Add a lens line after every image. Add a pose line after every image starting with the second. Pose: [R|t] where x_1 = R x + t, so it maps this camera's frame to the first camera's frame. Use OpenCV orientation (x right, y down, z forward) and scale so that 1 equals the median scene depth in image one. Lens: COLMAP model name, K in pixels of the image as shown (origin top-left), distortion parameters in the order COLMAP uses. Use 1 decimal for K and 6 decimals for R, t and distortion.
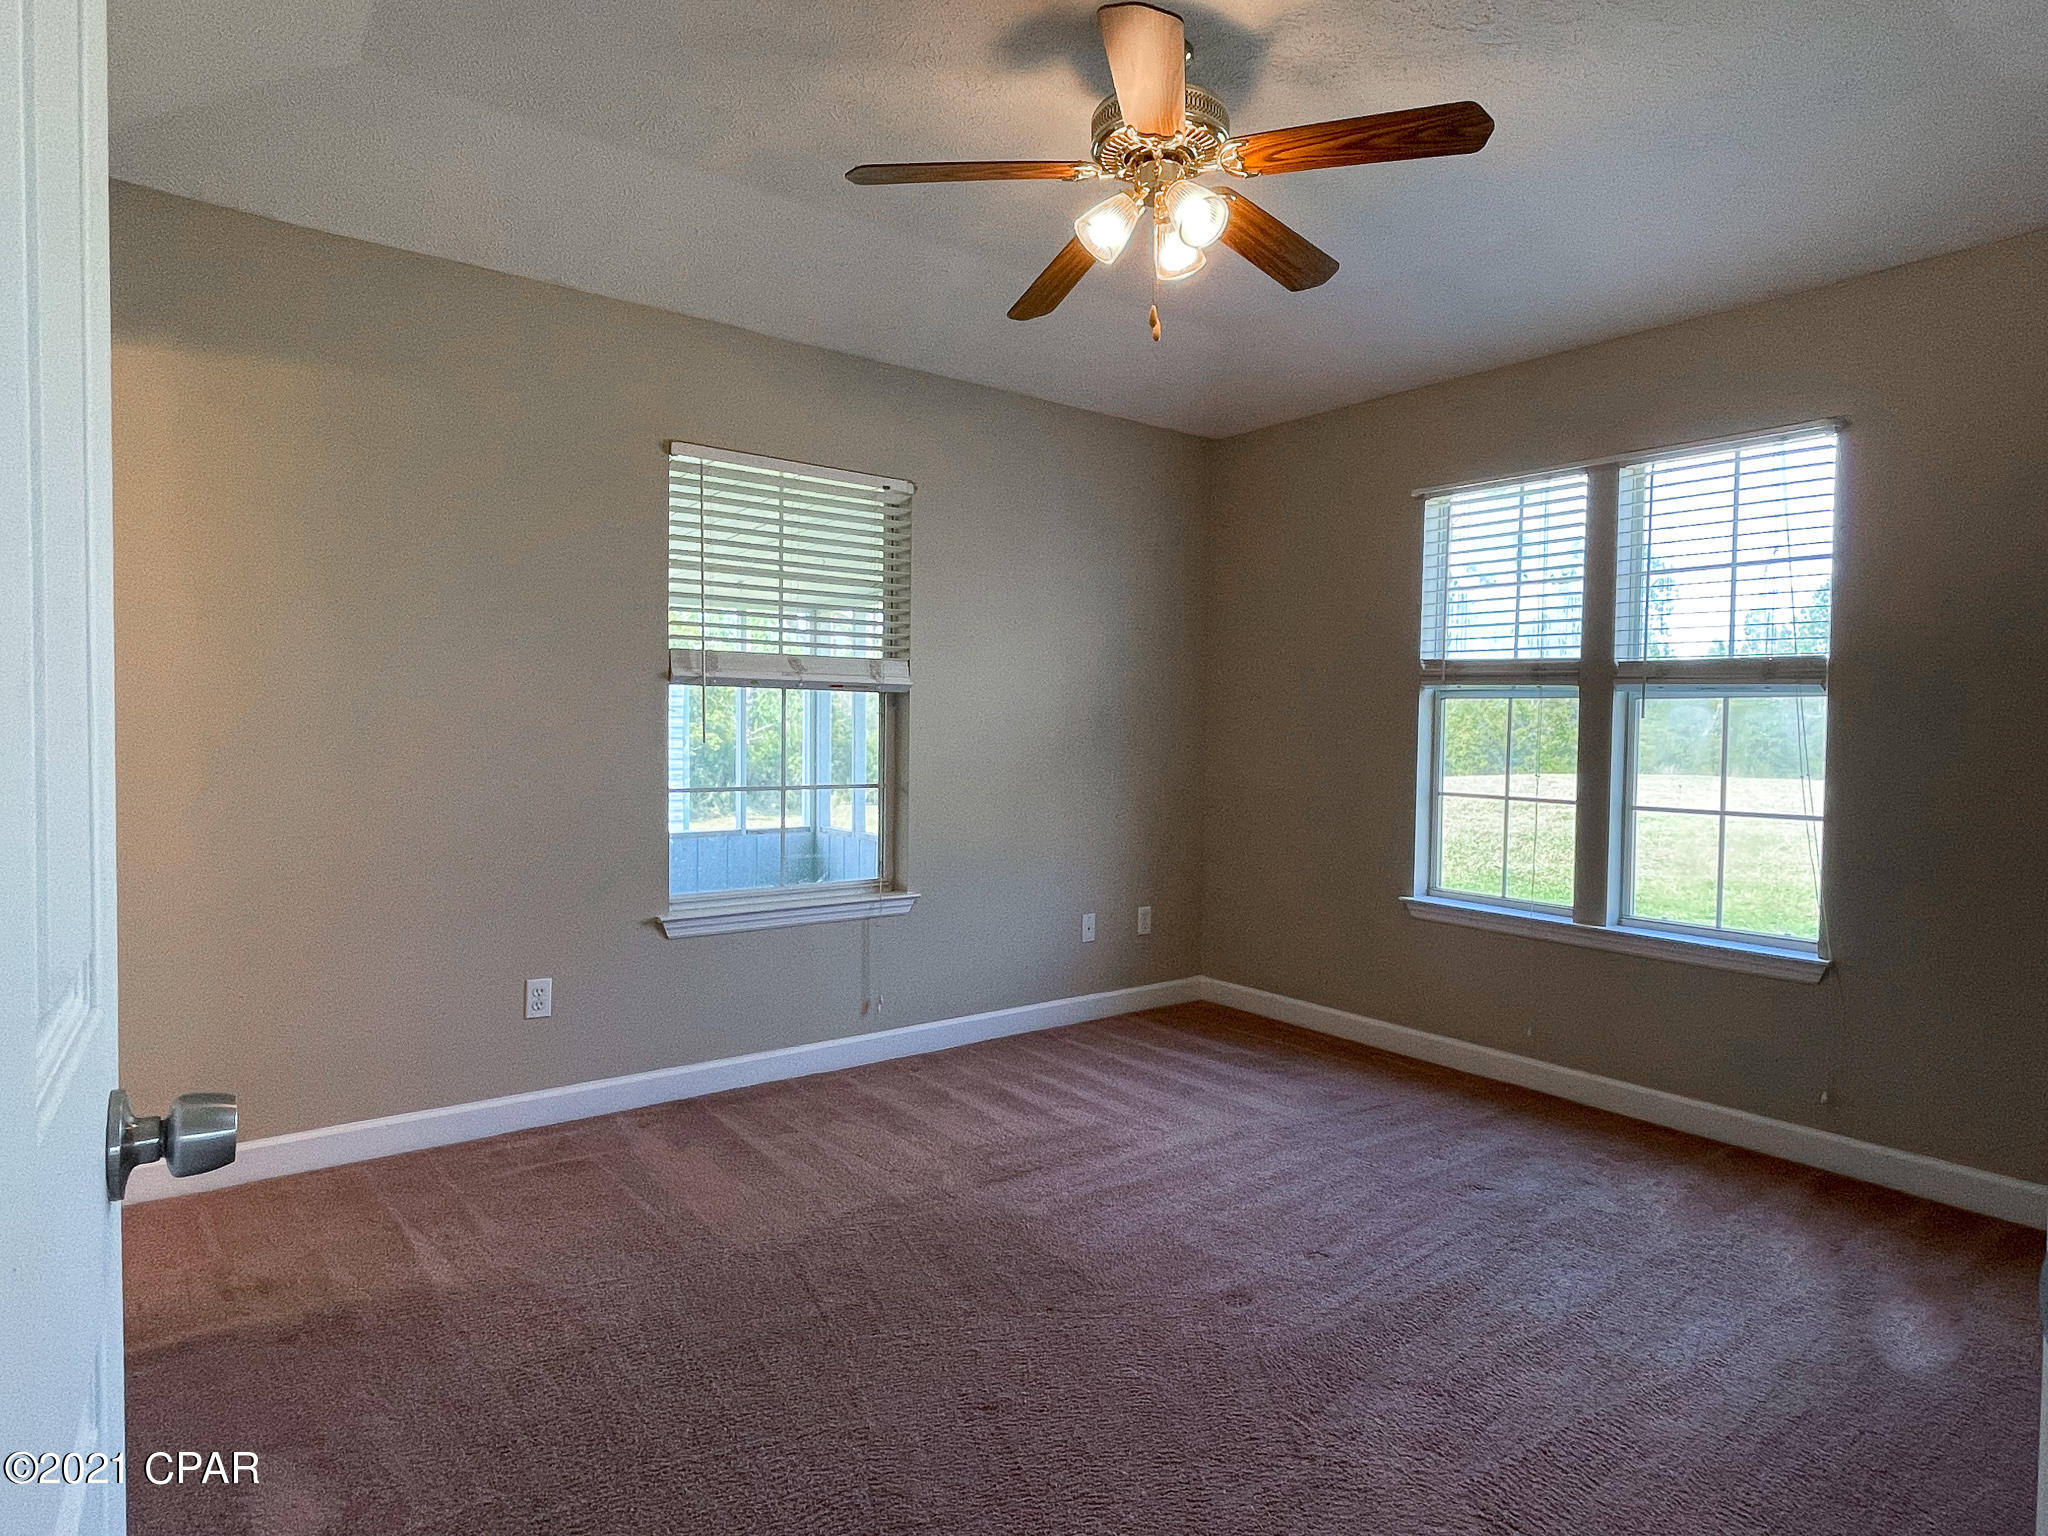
lens RADIAL K [[1164.3, 0, 1024.0], [0, 1164.3, 768.0], [0, 0, 1]] dist [-0.000426, -0.000191]
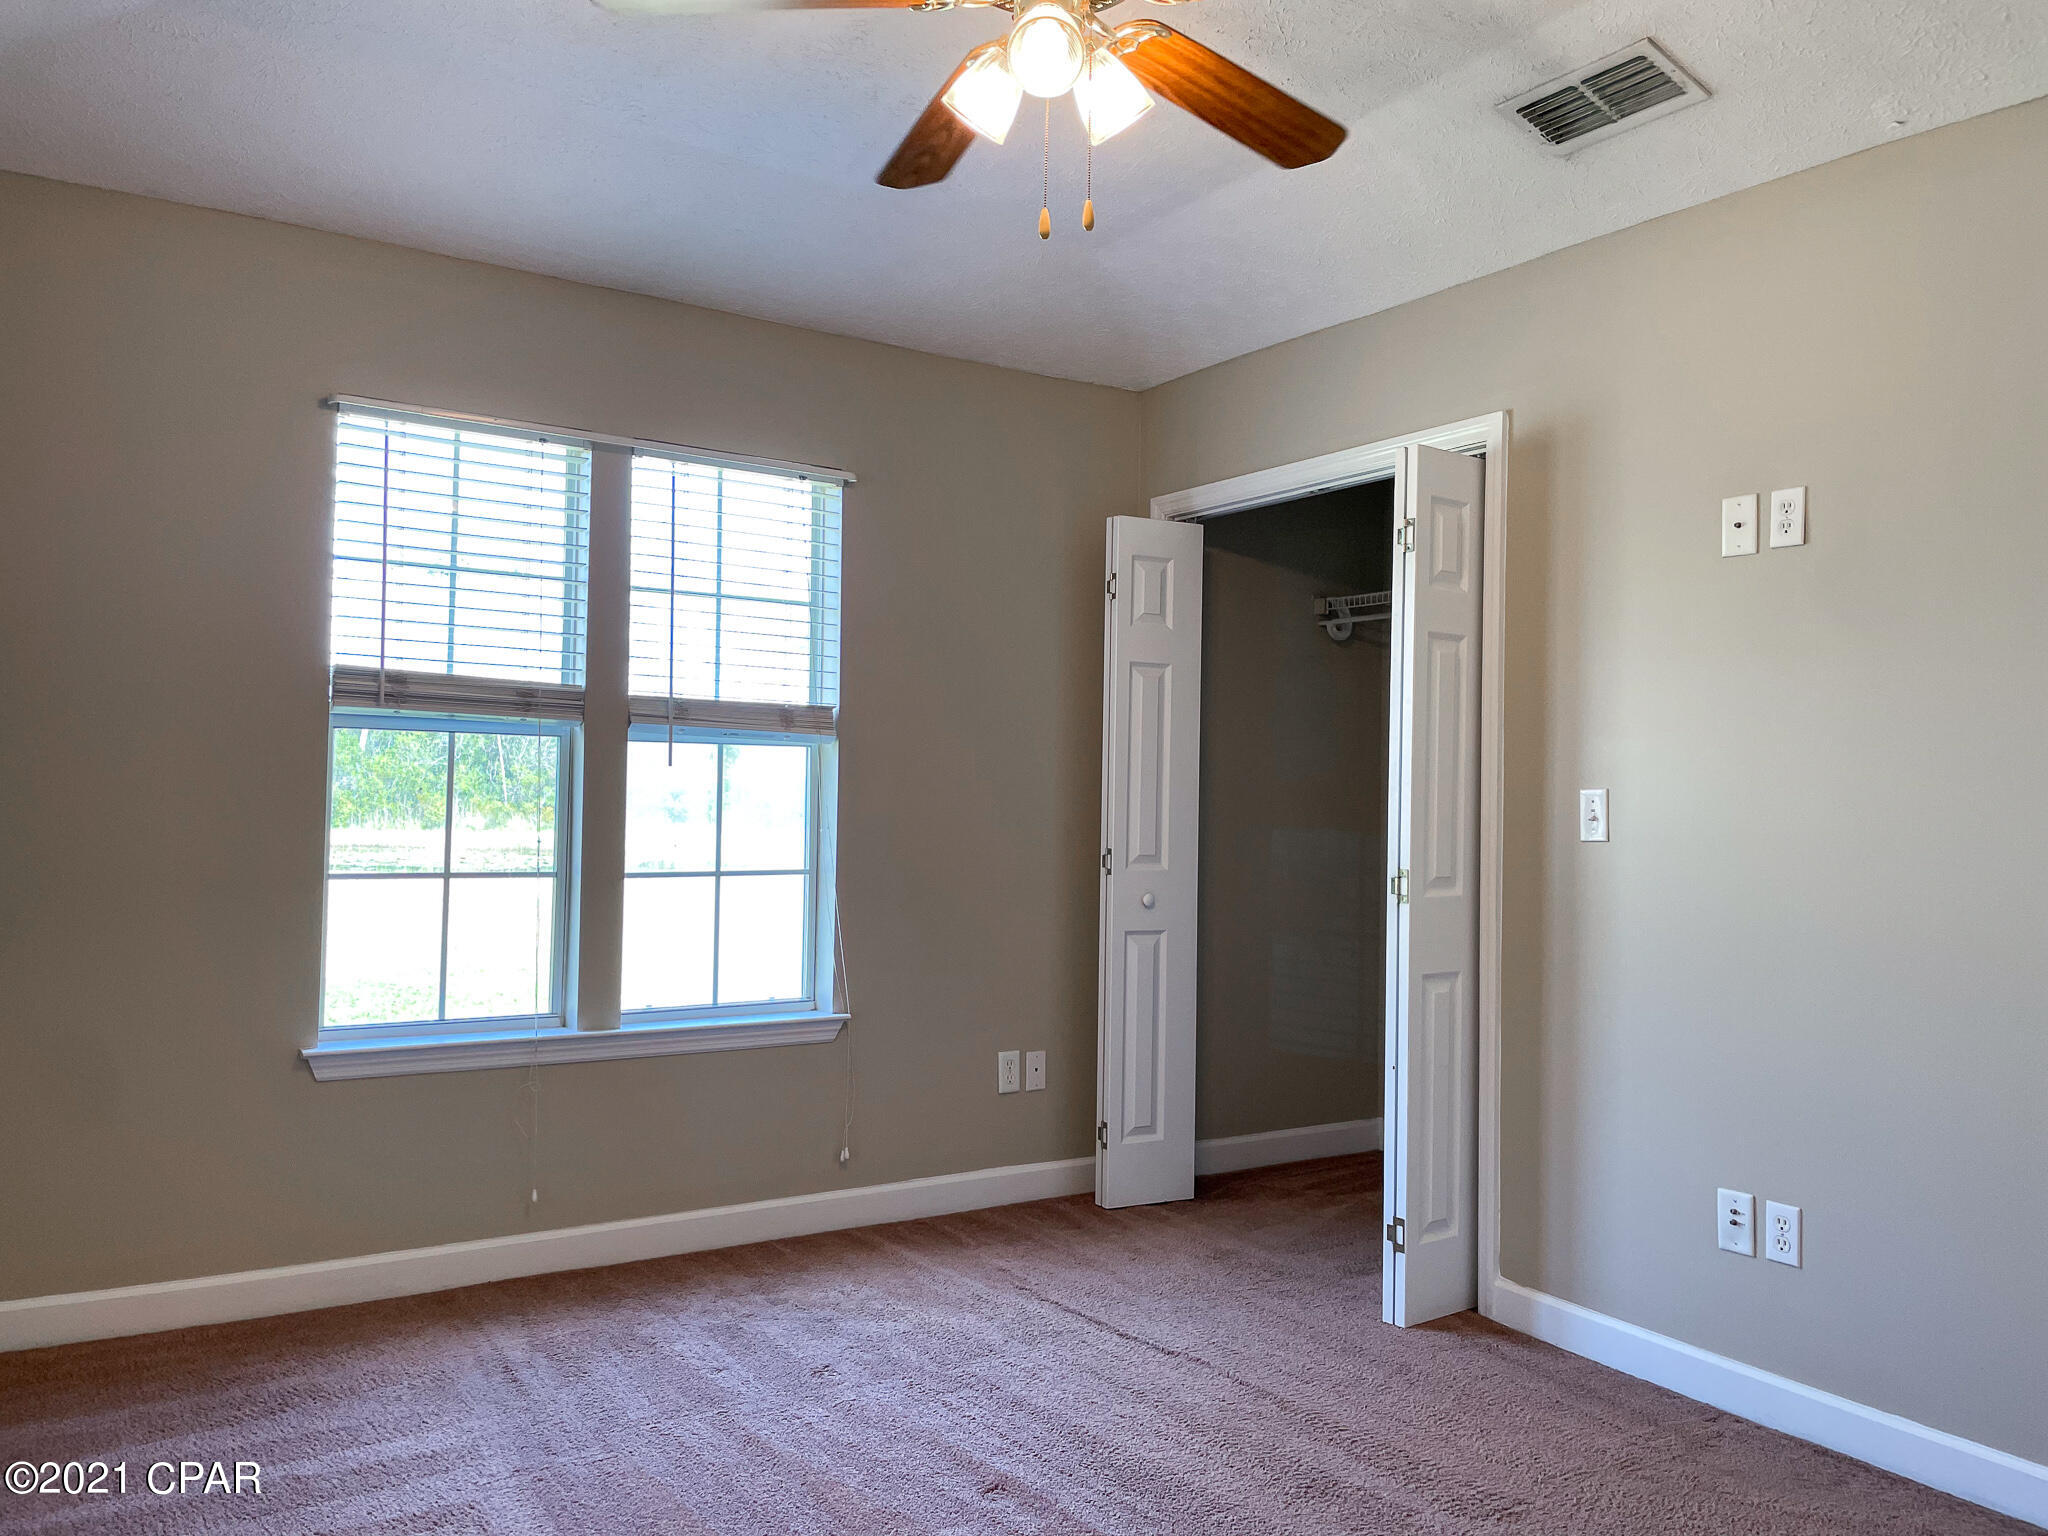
lens RADIAL K [[1525.4, 0, 1024.0], [0, 1525.4, 768.0], [0, 0, 1]] dist [0.043590, -0.001253]
pose [[0.093925, 0.004023, 0.995571, -0.503795], [0.012241, 0.999912, -0.005195, -0.031014], [-0.995504, 0.012675, 0.093867, 0.613680]]
